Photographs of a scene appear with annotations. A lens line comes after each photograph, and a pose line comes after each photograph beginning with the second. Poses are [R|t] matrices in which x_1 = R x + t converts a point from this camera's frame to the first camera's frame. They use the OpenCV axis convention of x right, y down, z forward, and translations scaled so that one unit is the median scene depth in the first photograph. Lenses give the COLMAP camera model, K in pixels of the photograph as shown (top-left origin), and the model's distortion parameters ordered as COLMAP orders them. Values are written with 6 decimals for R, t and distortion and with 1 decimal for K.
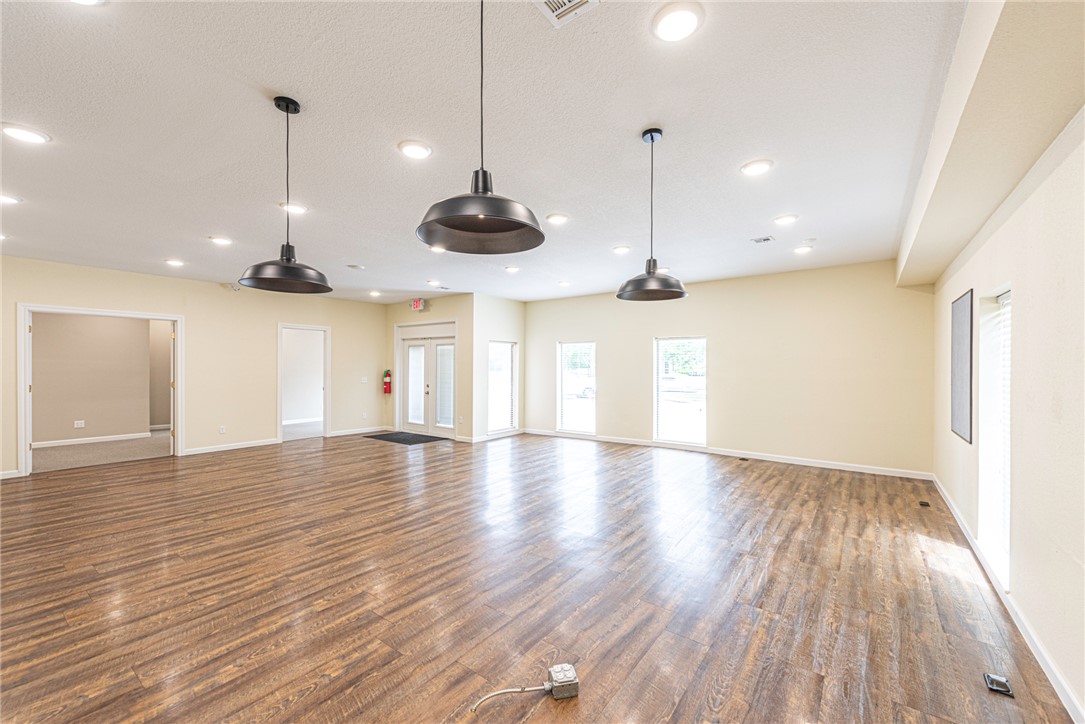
lens RADIAL K [[426.1, 0, 544.1], [0, 426.1, 364.7], [0, 0, 1]] dist [0.004232, 0.000207]
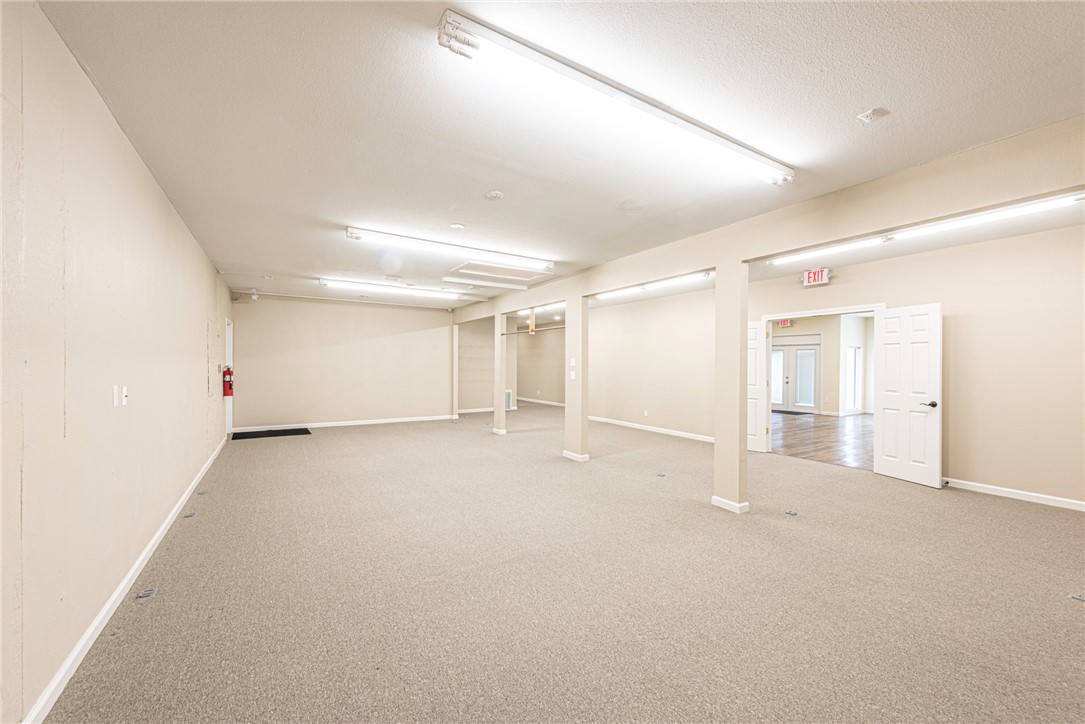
lens RADIAL K [[426.1, 0, 535.1], [0, 426.1, 365.4], [0, 0, 1]] dist [0.004232, 0.000207]
pose [[0.929207, 0.003694, -0.369540, -0.544142], [-0.000574, 0.999963, 0.008552, -0.004754], [0.369558, -0.007734, 0.929175, -0.696017]]
